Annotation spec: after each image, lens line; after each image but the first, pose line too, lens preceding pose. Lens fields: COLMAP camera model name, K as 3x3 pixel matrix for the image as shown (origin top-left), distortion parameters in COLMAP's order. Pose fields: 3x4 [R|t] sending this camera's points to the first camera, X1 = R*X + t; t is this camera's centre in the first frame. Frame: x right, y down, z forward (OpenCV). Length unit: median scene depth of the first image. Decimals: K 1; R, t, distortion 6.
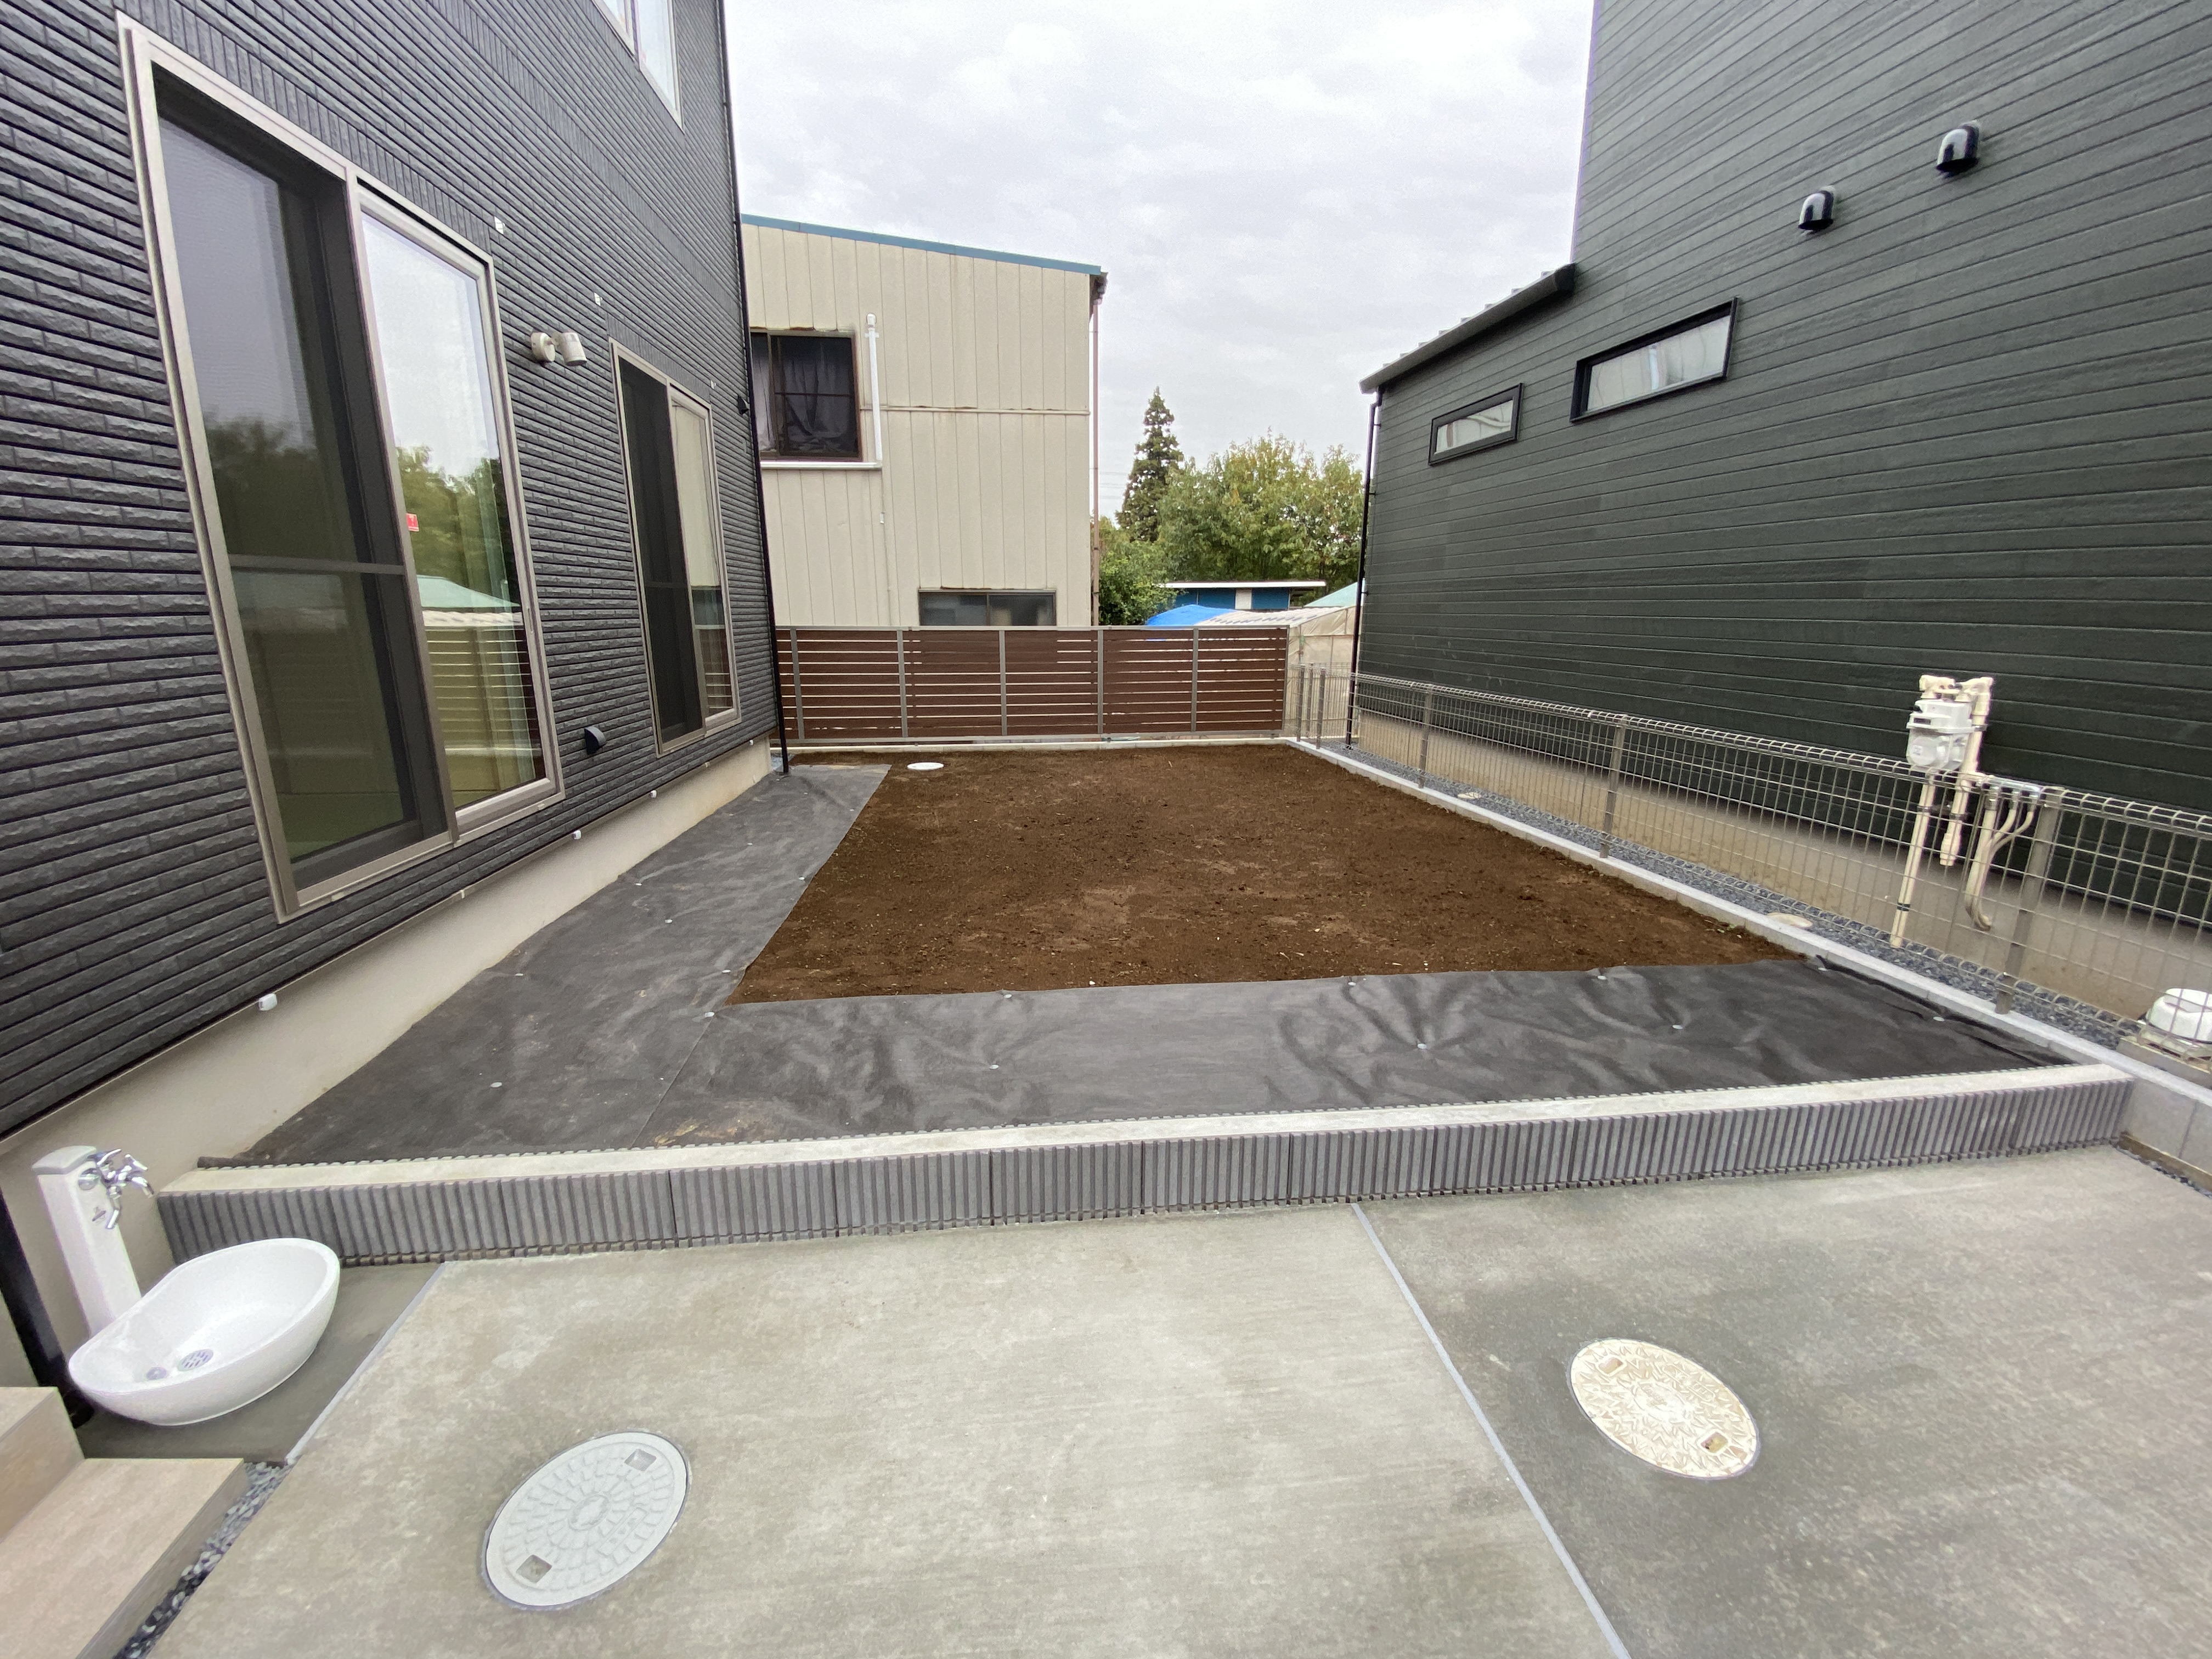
lens RADIAL K [[892.1, 0, 1099.7], [0, 892.1, 835.8], [0, 0, 1]] dist [-0.010807, -0.003298]
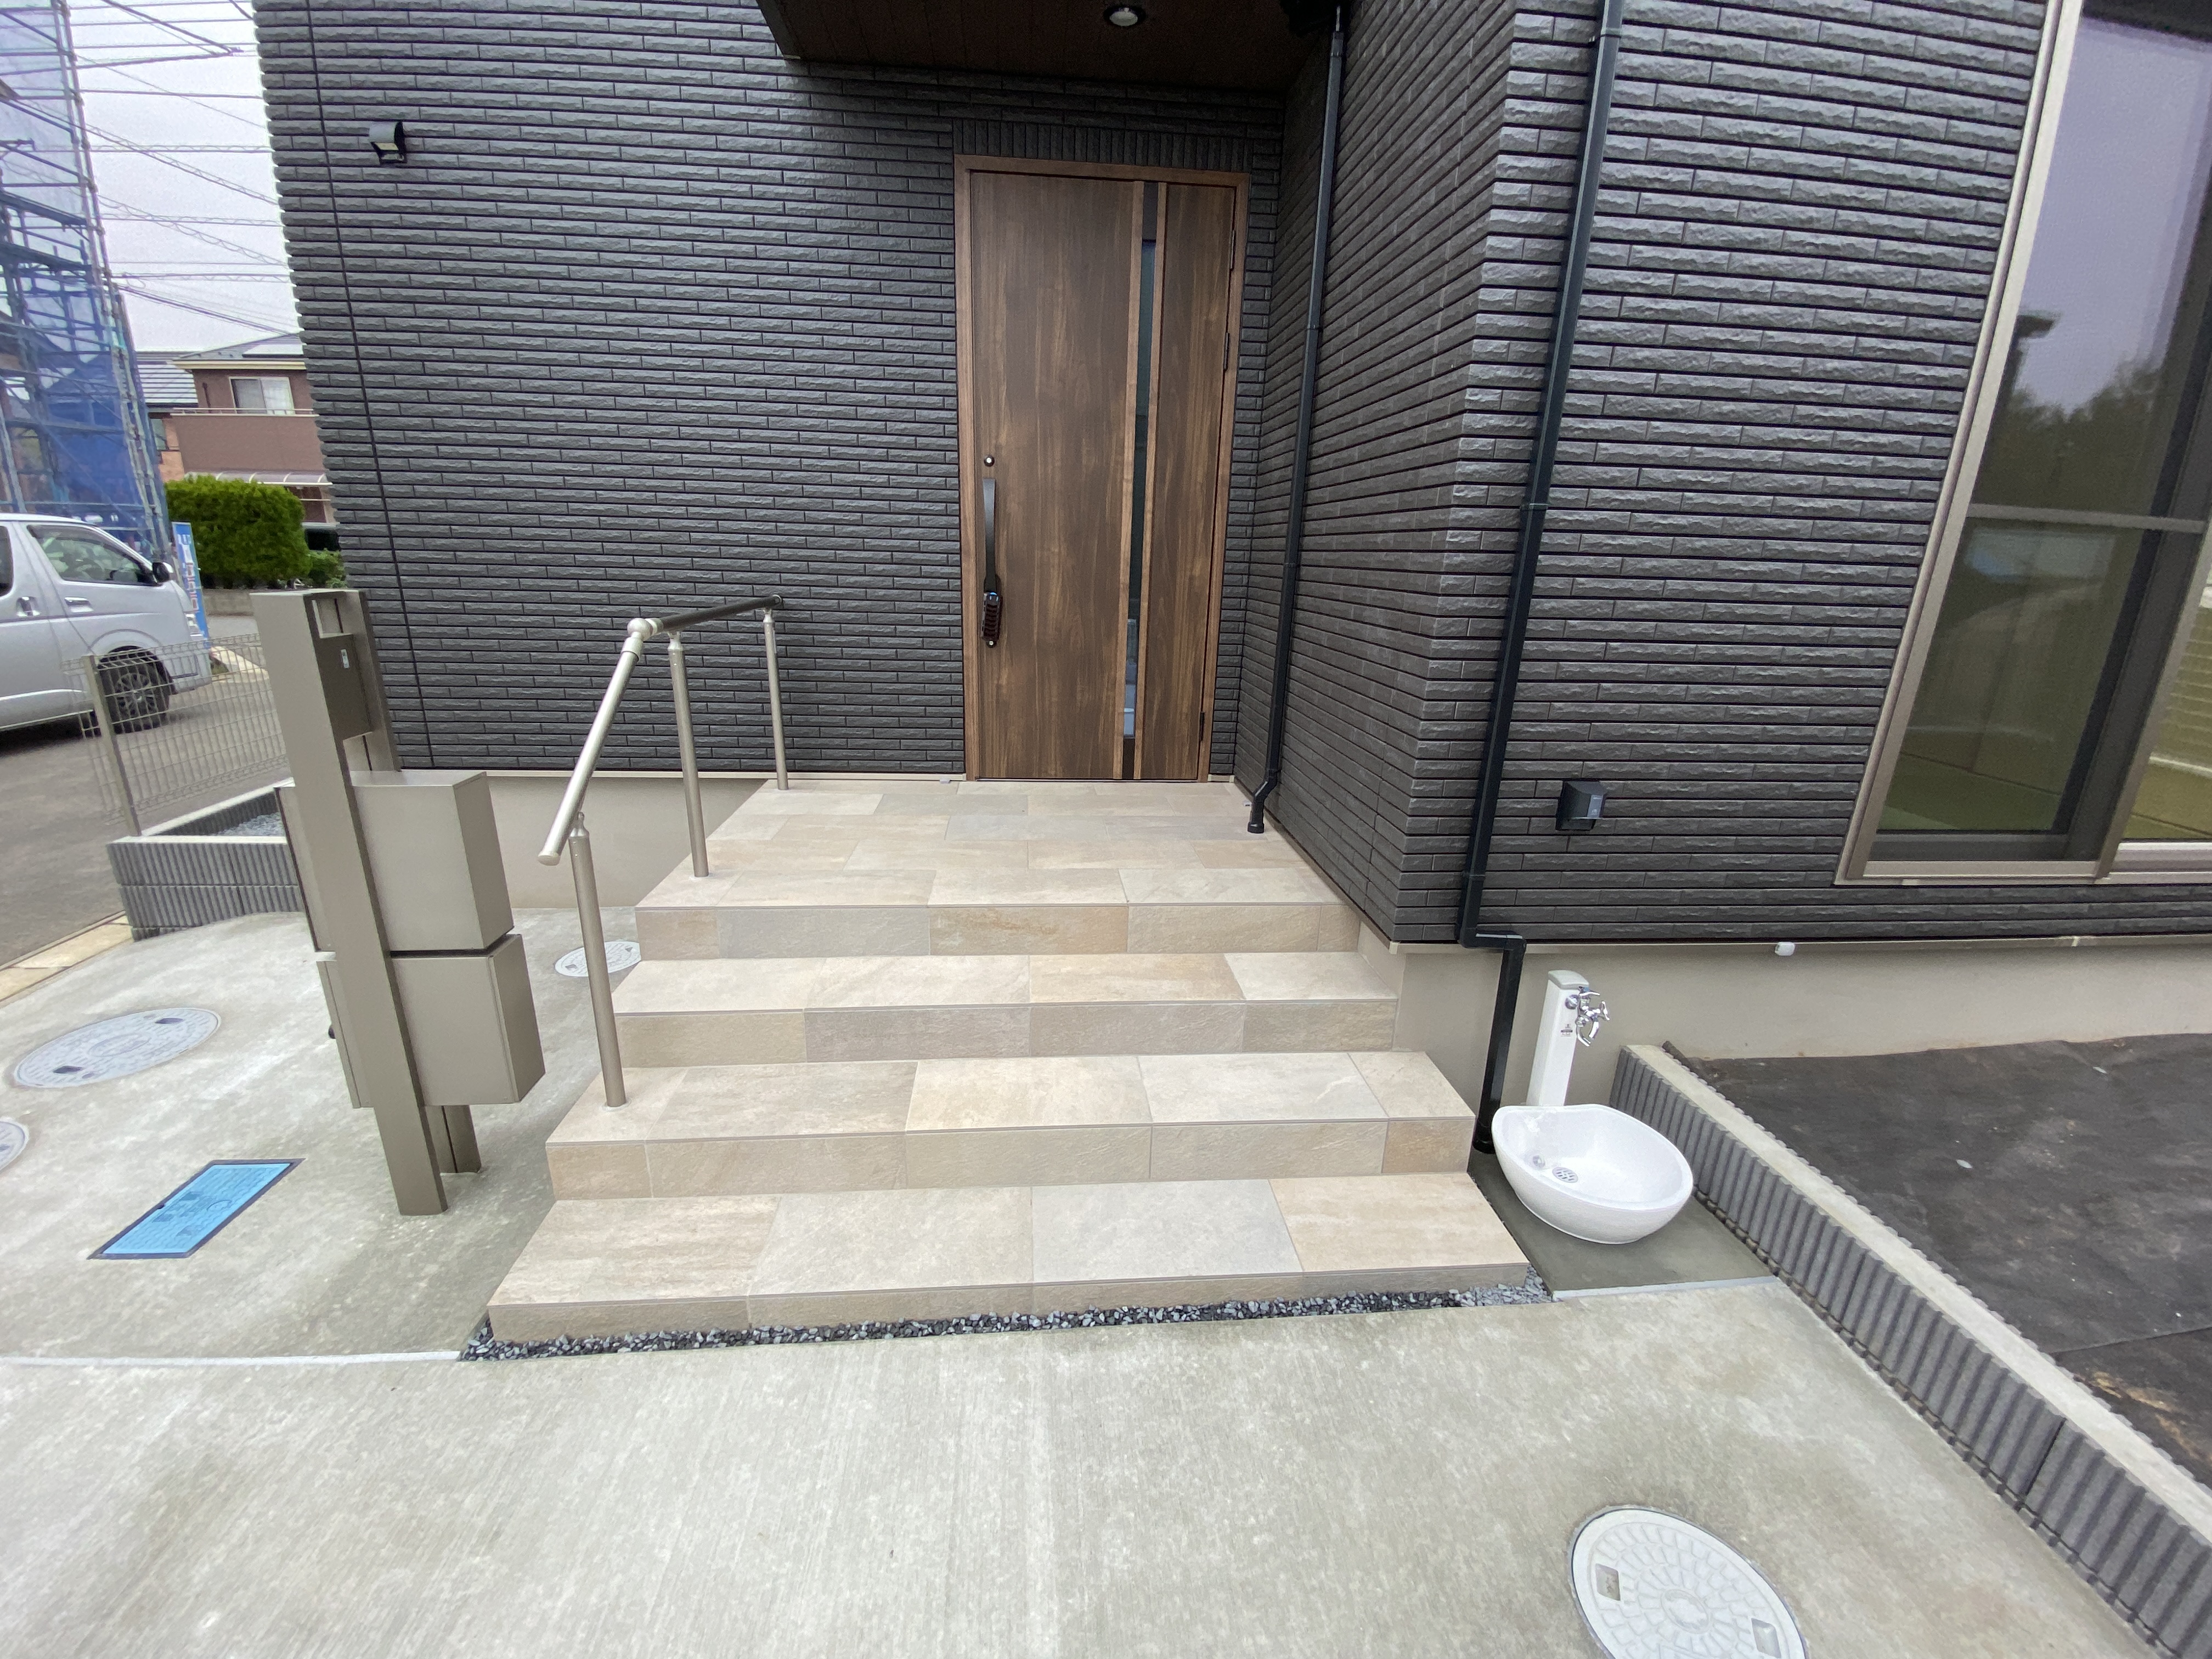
lens RADIAL K [[892.1, 0, 1095.8], [0, 892.1, 831.1], [0, 0, 1]] dist [-0.010807, -0.003298]
pose [[-0.024924, 0.287764, -0.957377, 0.013390], [-0.272952, 0.919327, 0.283433, -0.006285], [0.961705, 0.268383, 0.055632, 0.085960]]
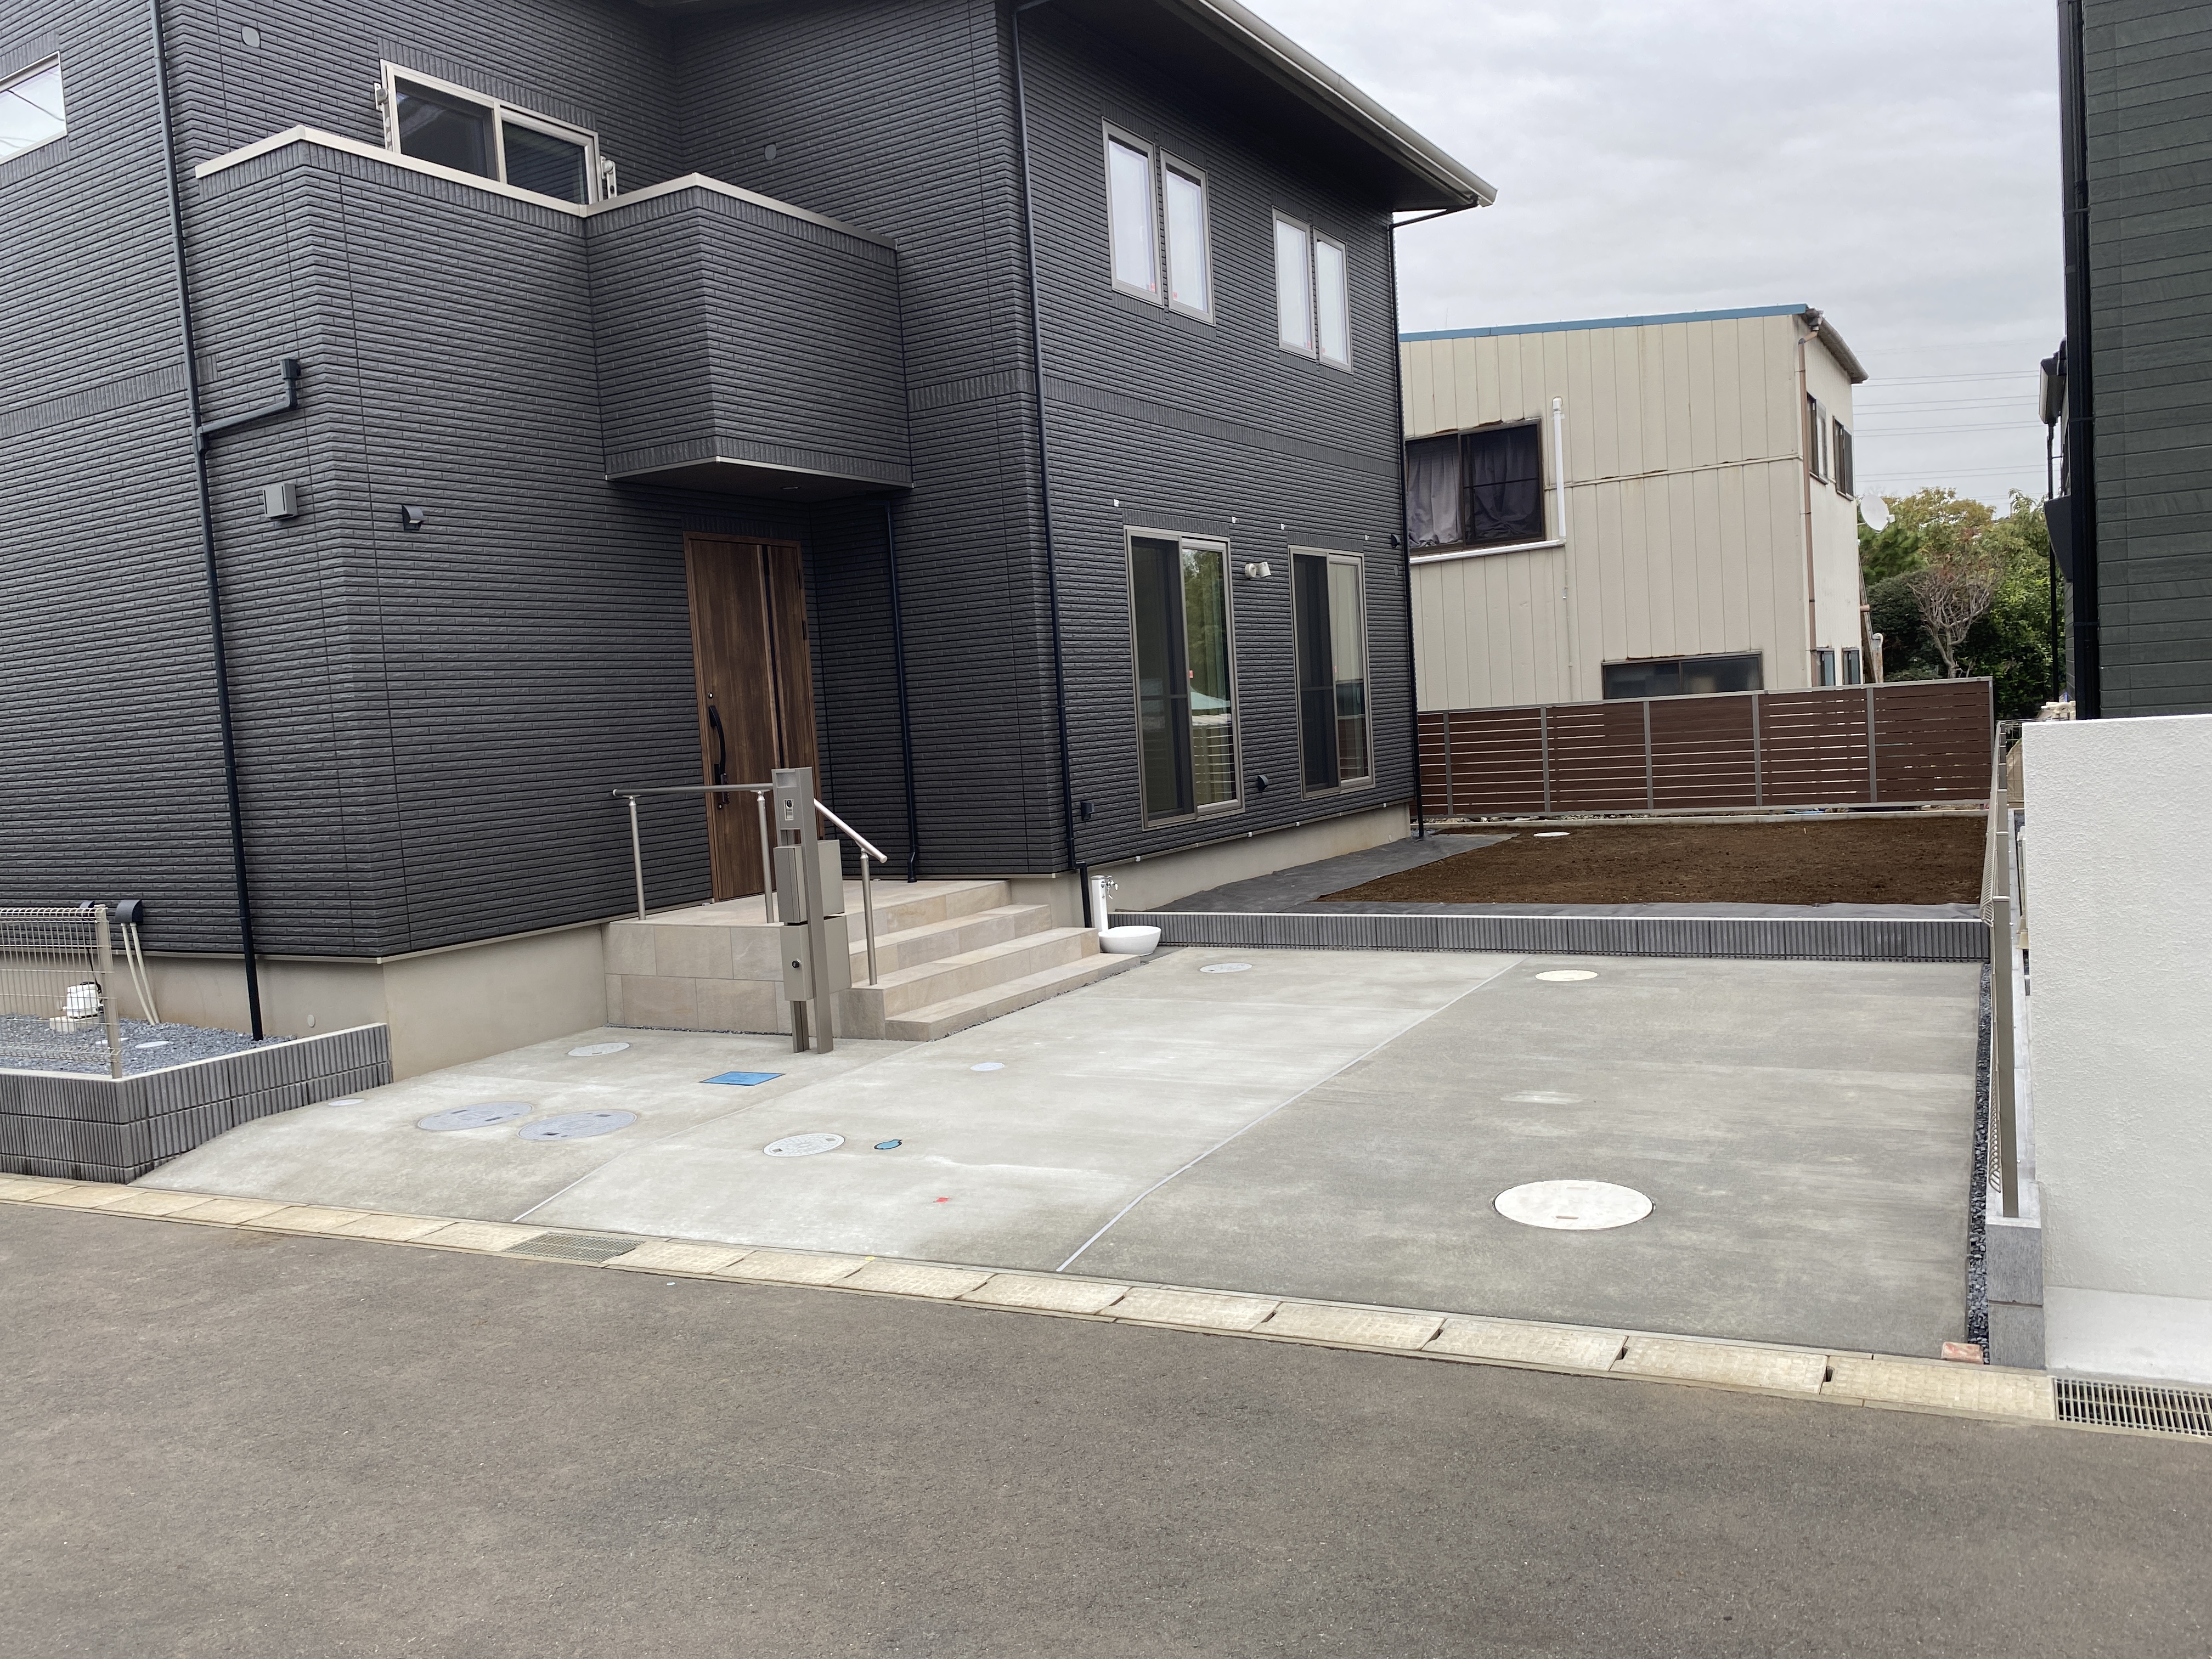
lens RADIAL K [[1654.4, 0, 1117.6], [0, 1654.4, 810.1], [0, 0, 1]] dist [0.034752, -0.045388]
pose [[0.798286, -0.017470, -0.602025, 1.300319], [-0.083482, 0.986721, -0.139330, 0.476280], [0.596465, 0.161483, 0.786227, -1.923446]]
